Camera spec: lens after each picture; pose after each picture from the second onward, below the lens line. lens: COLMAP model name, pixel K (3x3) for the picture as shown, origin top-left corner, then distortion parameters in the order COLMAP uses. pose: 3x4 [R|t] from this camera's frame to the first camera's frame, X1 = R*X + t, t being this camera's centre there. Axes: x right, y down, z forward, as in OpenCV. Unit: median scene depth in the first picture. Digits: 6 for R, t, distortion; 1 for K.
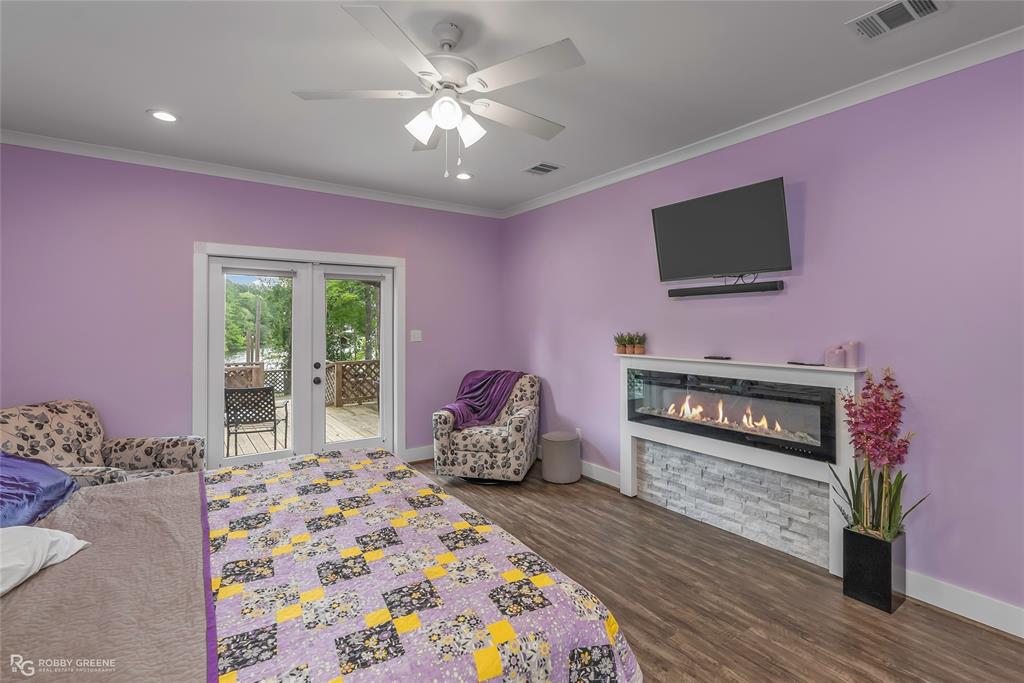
lens RADIAL K [[473.2, 0, 516.5], [0, 473.2, 321.6], [0, 0, 1]] dist [-0.003047, 0.000602]
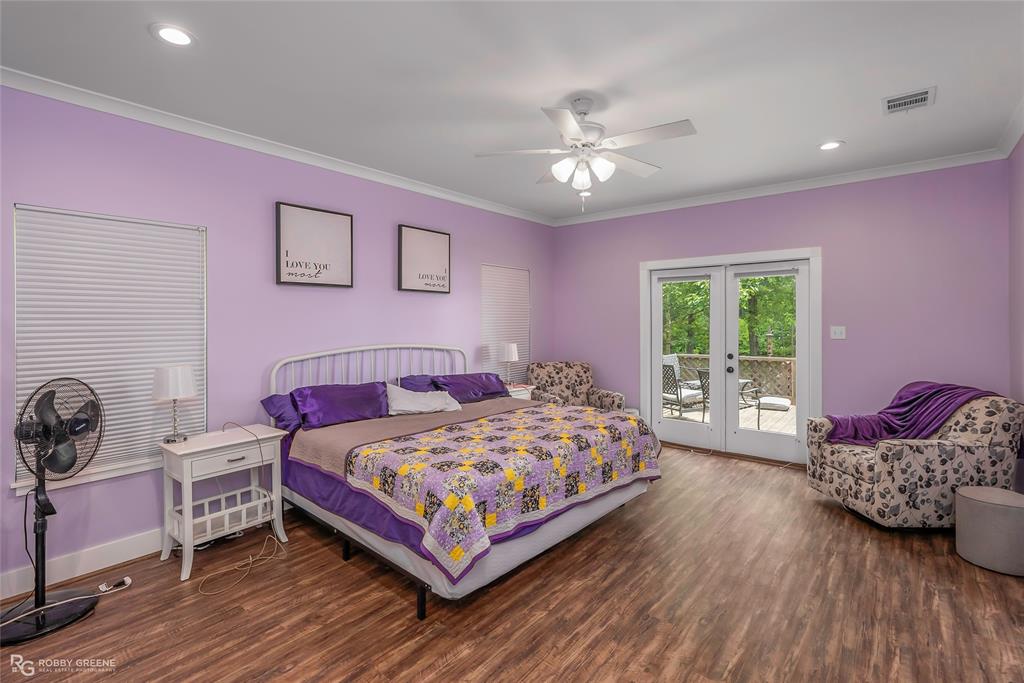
lens RADIAL K [[473.2, 0, 516.5], [0, 473.2, 321.6], [0, 0, 1]] dist [-0.003047, 0.000602]
pose [[0.265553, 0.004614, -0.964085, 0.568522], [0.009001, 0.999933, 0.007265, -0.002324], [0.964054, -0.010607, 0.265494, 0.228566]]
